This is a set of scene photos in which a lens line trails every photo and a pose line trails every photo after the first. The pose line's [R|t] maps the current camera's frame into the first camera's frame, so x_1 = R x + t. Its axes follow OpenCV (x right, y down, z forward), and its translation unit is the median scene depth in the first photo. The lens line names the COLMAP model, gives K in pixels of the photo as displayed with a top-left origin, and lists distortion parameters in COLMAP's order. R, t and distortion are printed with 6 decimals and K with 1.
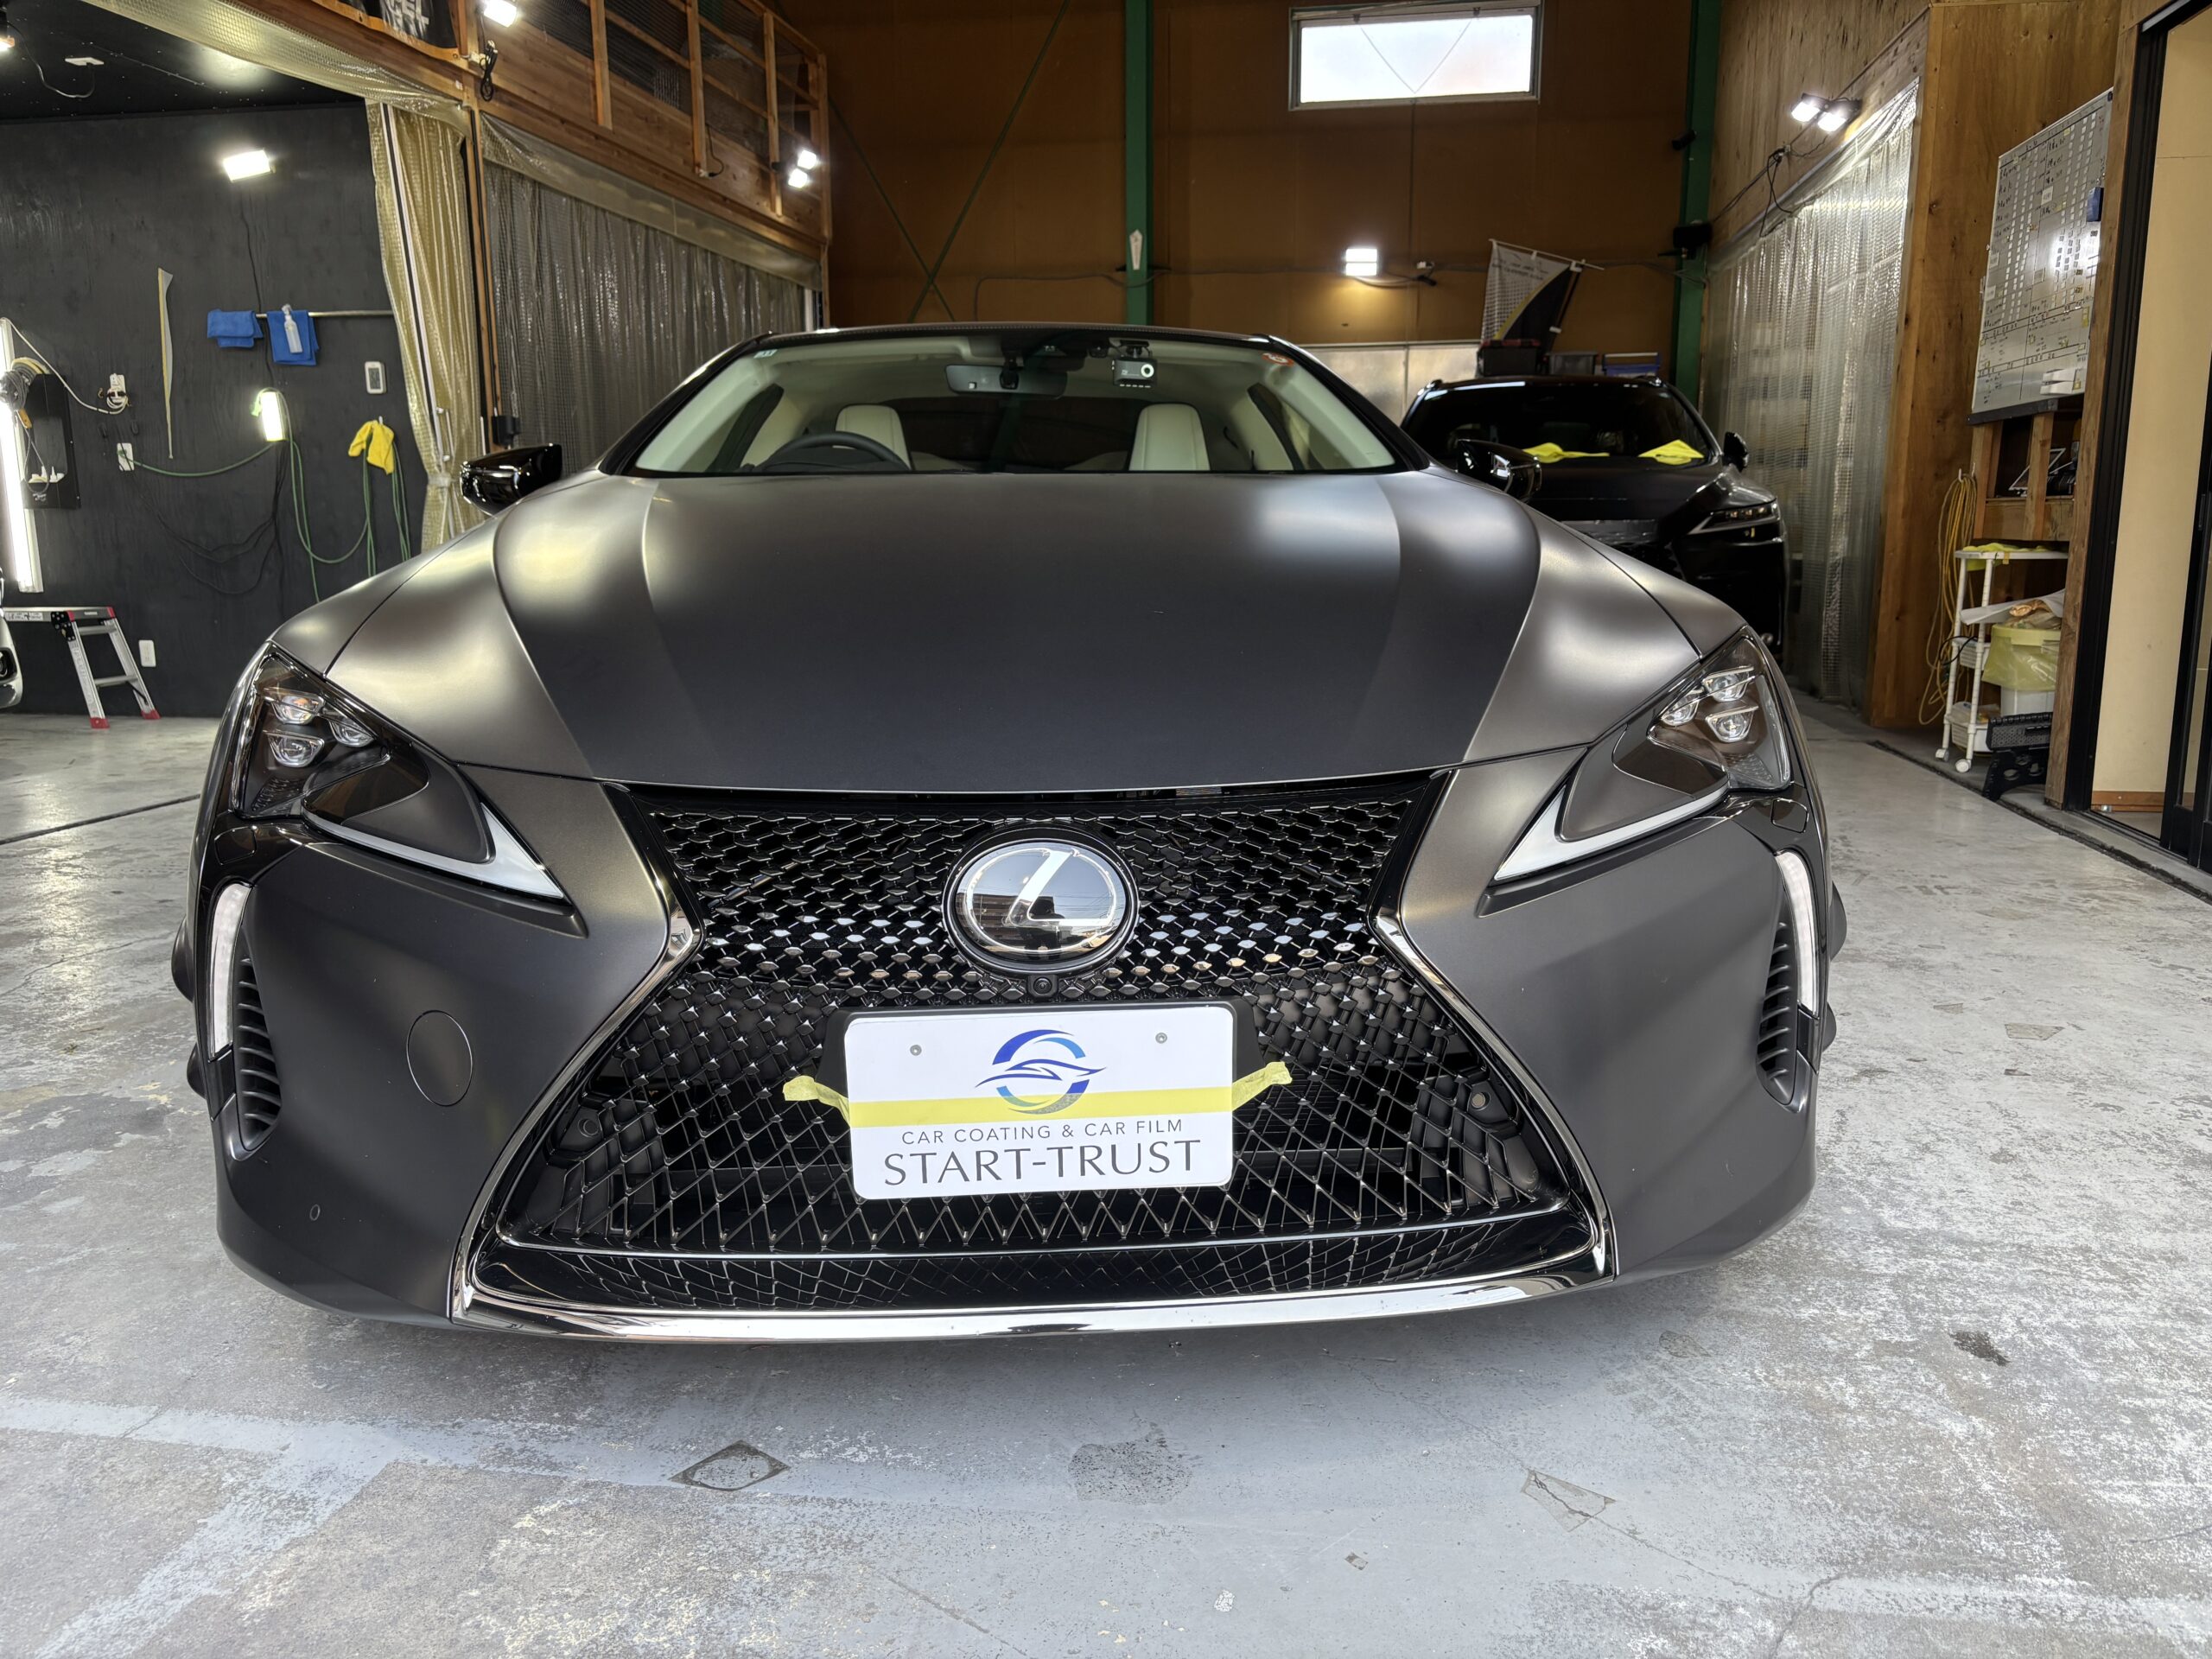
lens RADIAL K [[1658.1, 0, 1126.7], [0, 1658.1, 832.0], [0, 0, 1]] dist [0.049455, -0.058511]
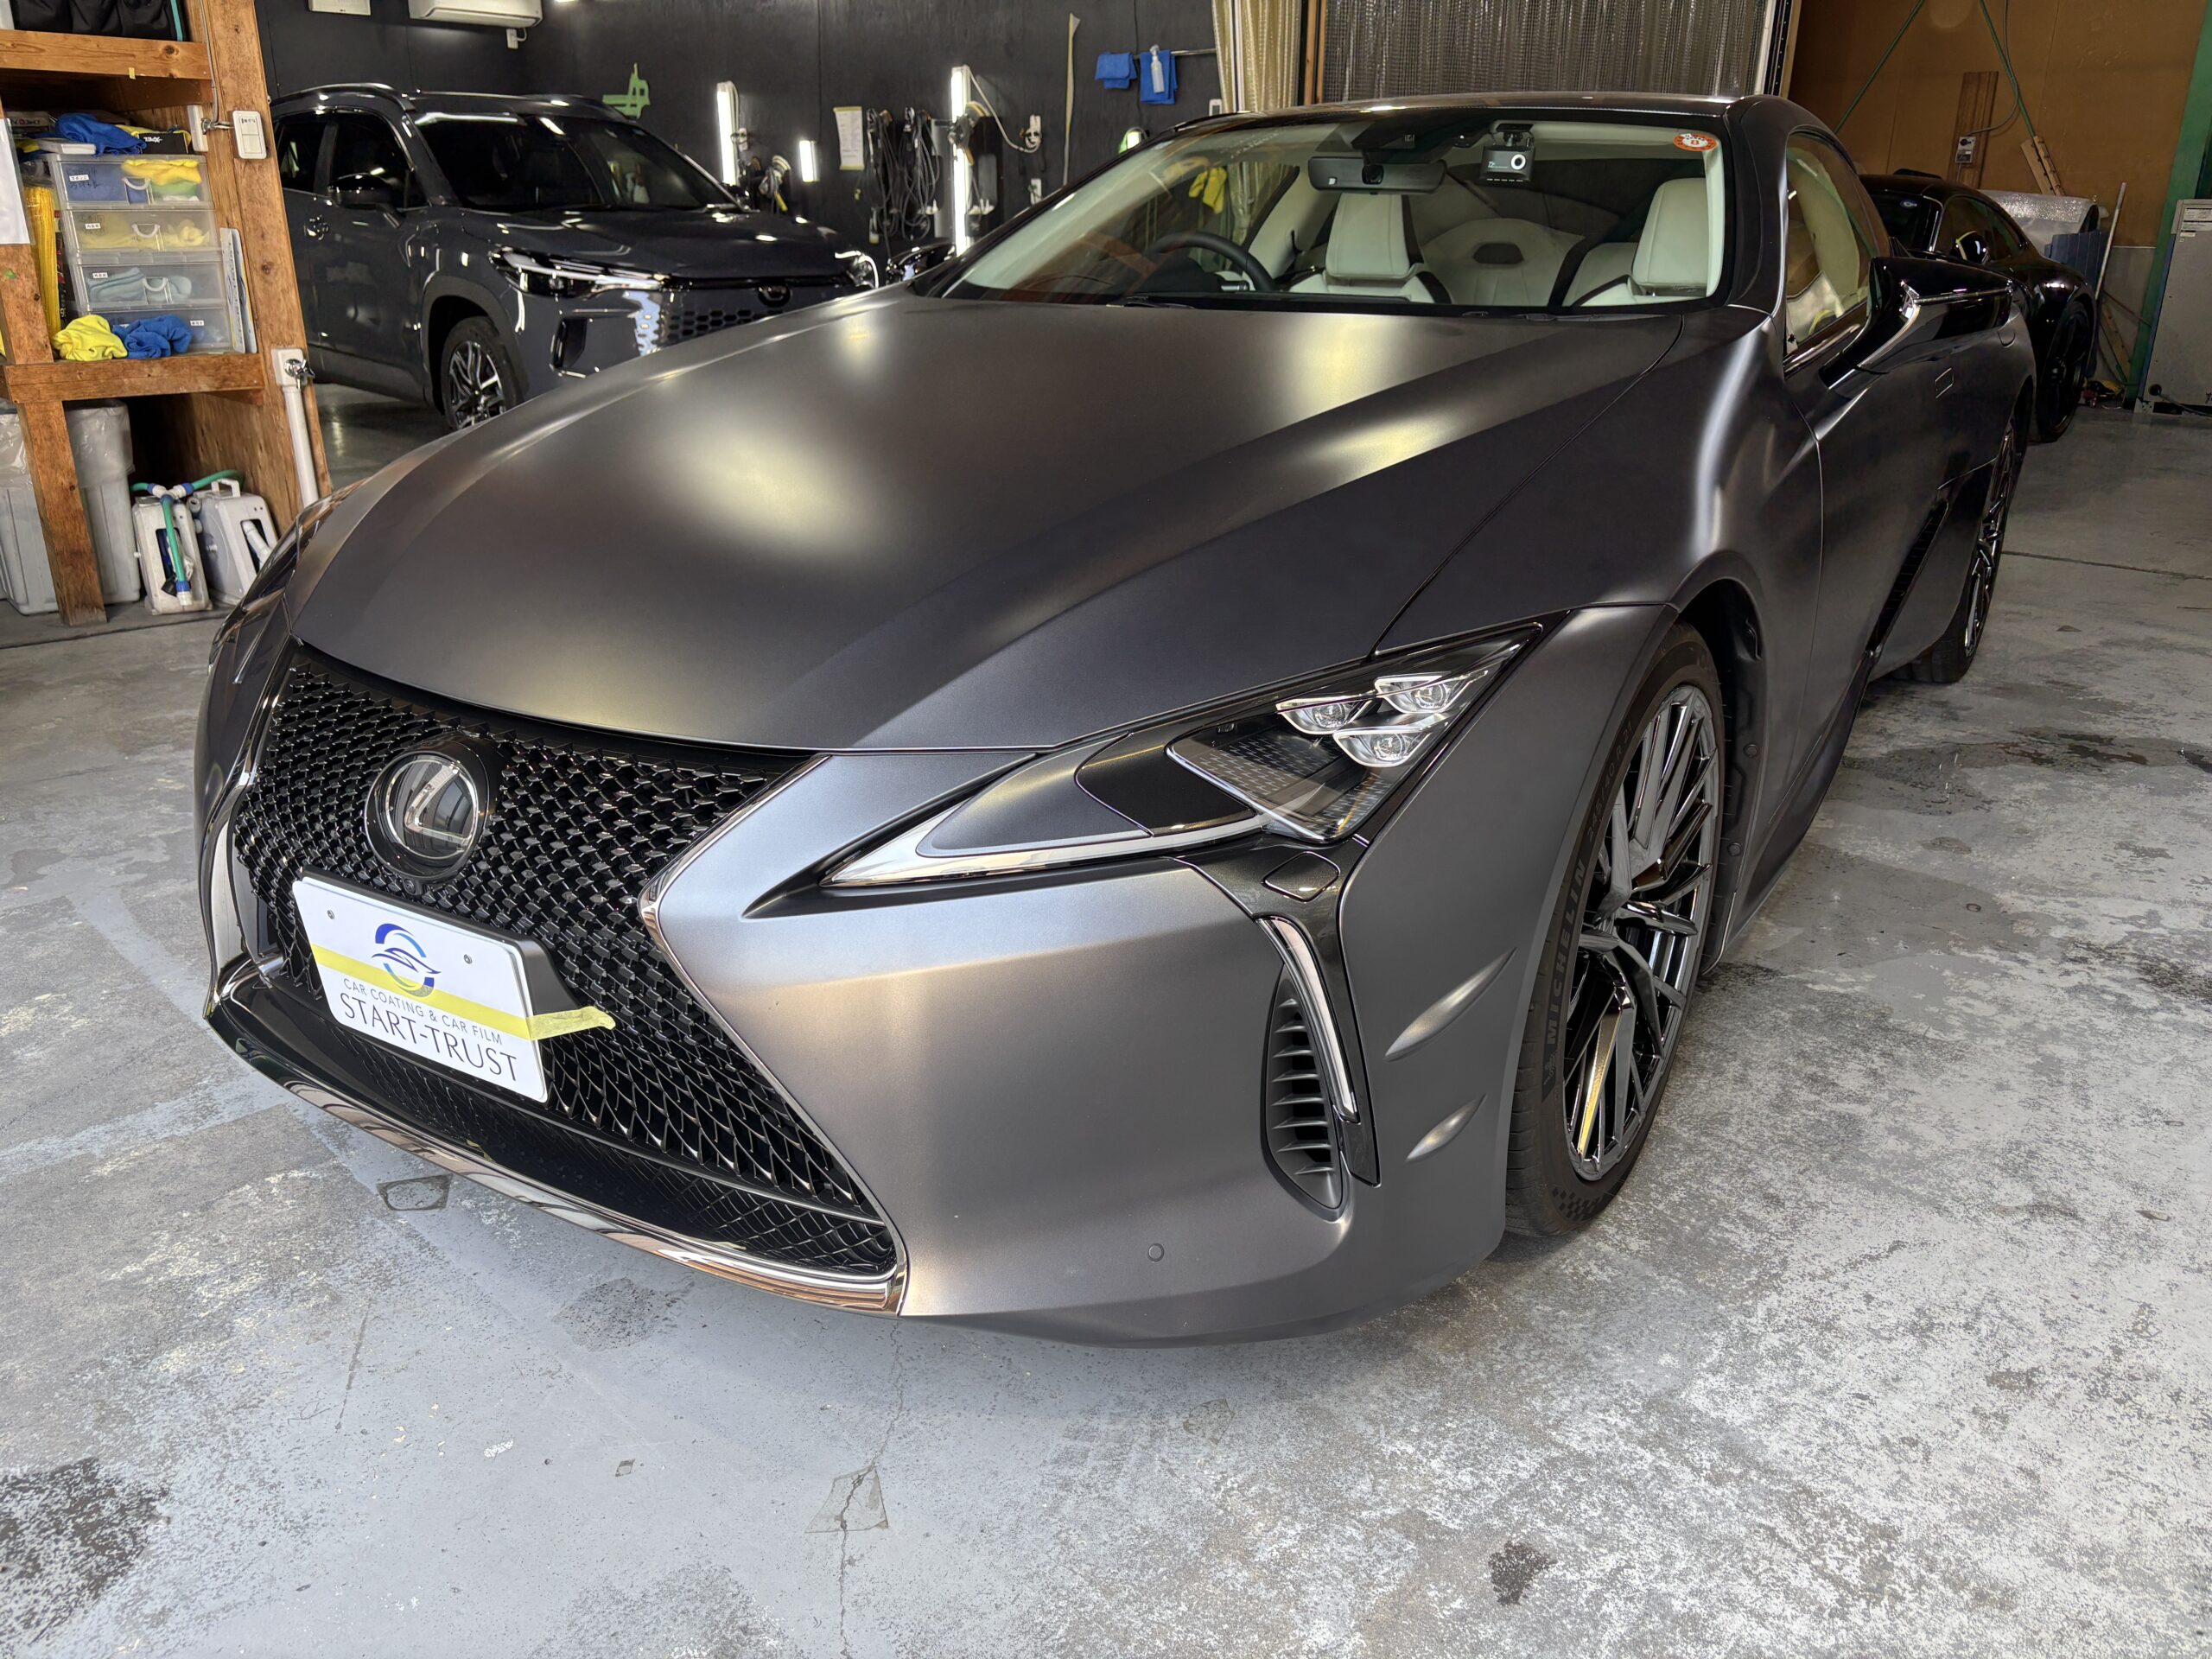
lens RADIAL K [[1657.0, 0, 1112.6], [0, 1657.0, 816.0], [0, 0, 1]] dist [0.021365, -0.010519]
pose [[0.809530, 0.210003, -0.548233, 0.178742], [-0.118029, 0.972984, 0.198422, -0.044184], [0.575092, -0.095921, 0.812446, 0.070753]]
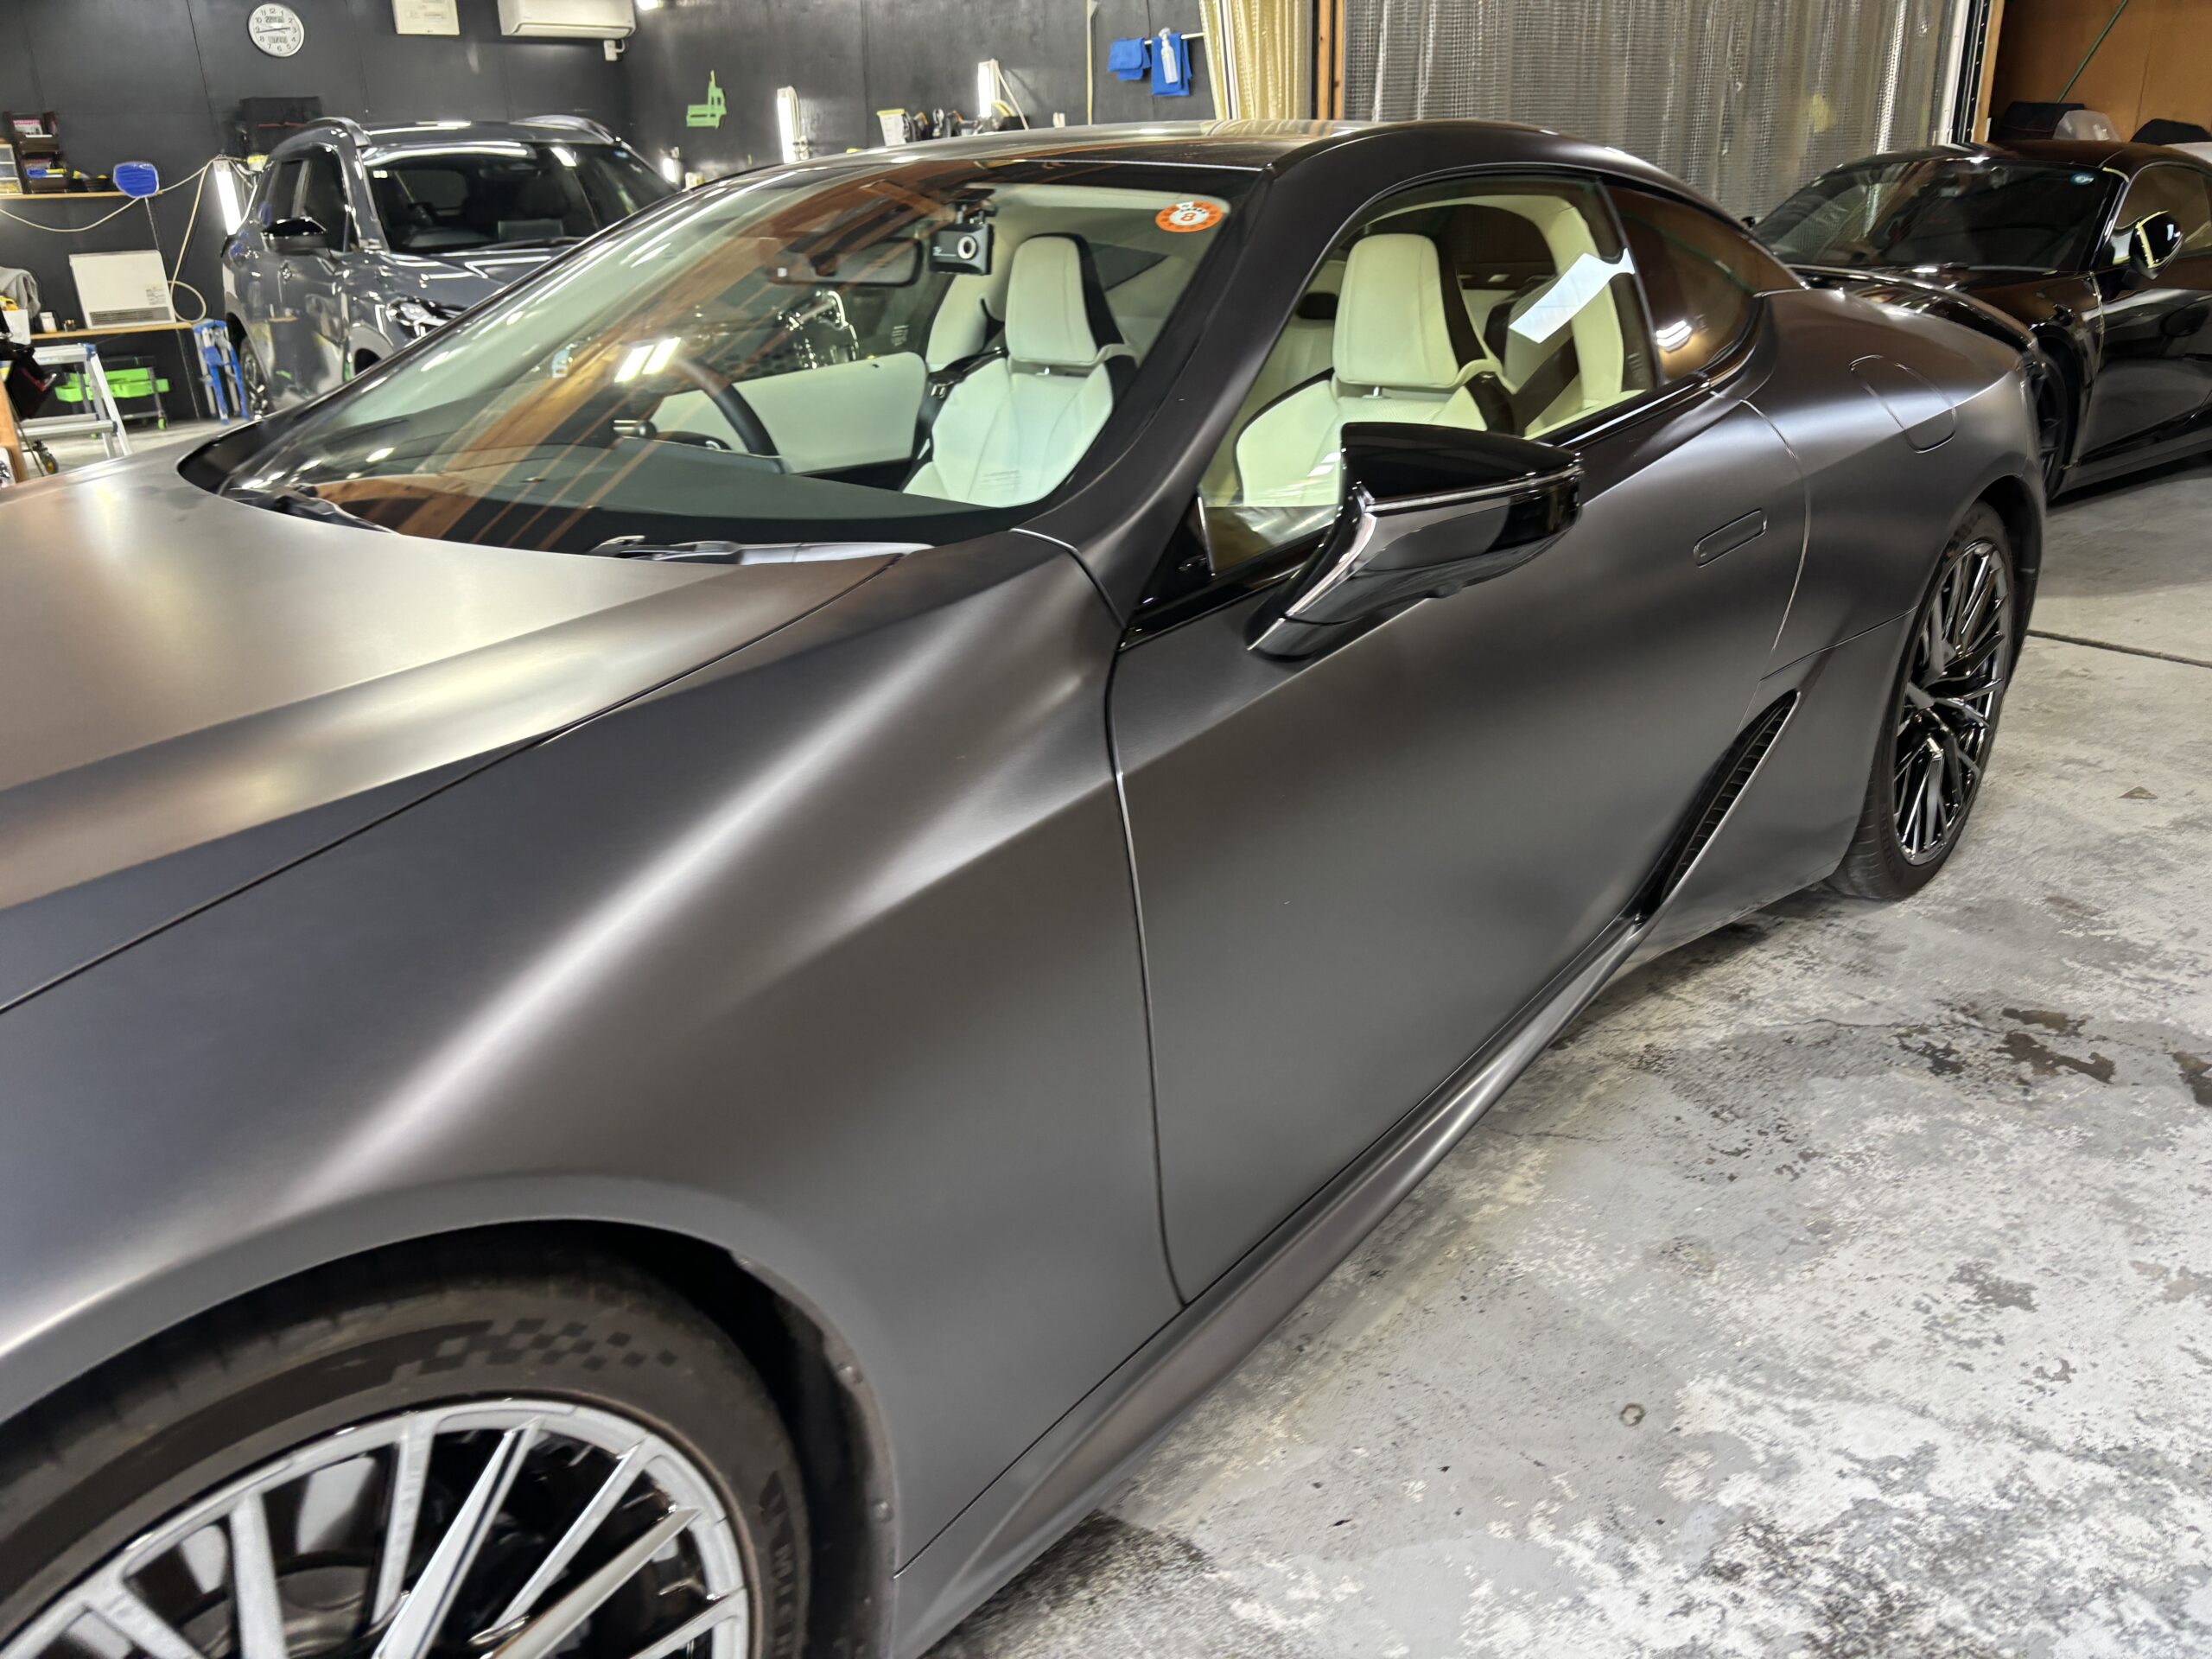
lens RADIAL K [[1637.3, 0, 1104.1], [0, 1637.3, 865.2], [0, 0, 1]] dist [0.010755, 0.007400]
pose [[0.703282, 0.254837, -0.663666, 0.220518], [-0.102436, 0.960127, 0.260123, -0.106413], [0.703492, -0.114956, 0.701344, 0.292275]]
